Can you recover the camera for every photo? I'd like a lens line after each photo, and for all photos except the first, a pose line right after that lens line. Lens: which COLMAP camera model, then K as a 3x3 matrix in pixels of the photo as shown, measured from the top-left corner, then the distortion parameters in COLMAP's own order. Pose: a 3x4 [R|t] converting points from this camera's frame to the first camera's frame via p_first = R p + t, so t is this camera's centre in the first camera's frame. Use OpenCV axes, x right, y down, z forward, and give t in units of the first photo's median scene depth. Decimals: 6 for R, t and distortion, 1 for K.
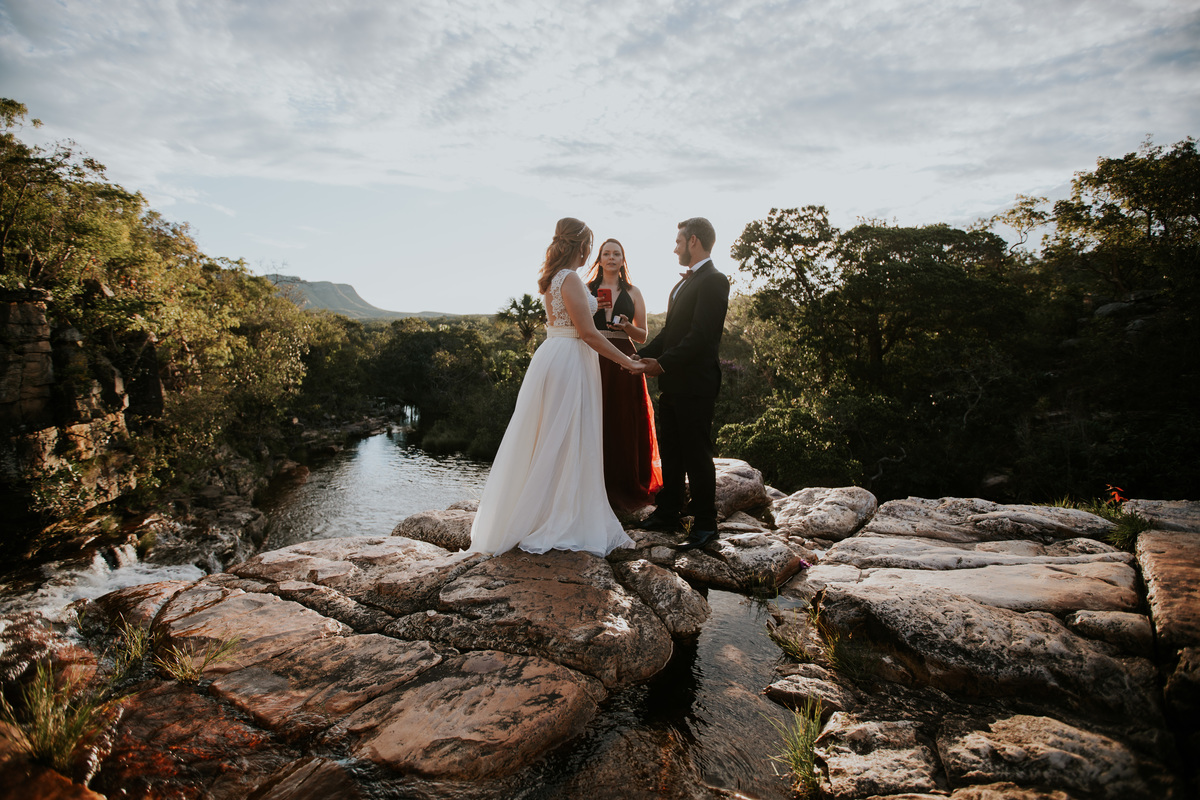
lens RADIAL K [[548.6, 0, 596.9], [0, 548.6, 400.5], [0, 0, 1]] dist [-0.046304, 0.015347]
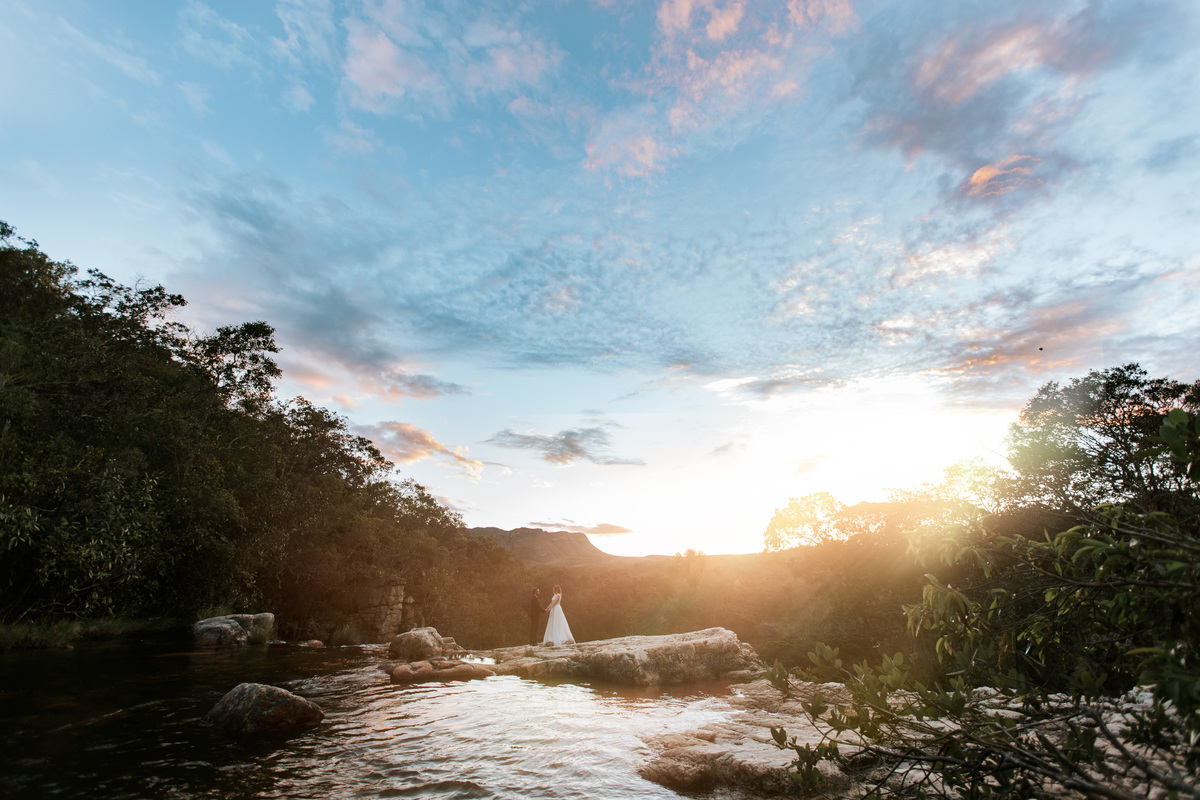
lens RADIAL K [[555.0, 0, 595.8], [0, 555.0, 400.3], [0, 0, 1]] dist [-0.044405, 0.014003]
pose [[0.917280, -0.152079, -0.368061, 0.421845], [-0.014341, 0.911000, -0.412157, 0.028817], [0.397984, 0.383342, 0.833461, -0.571664]]
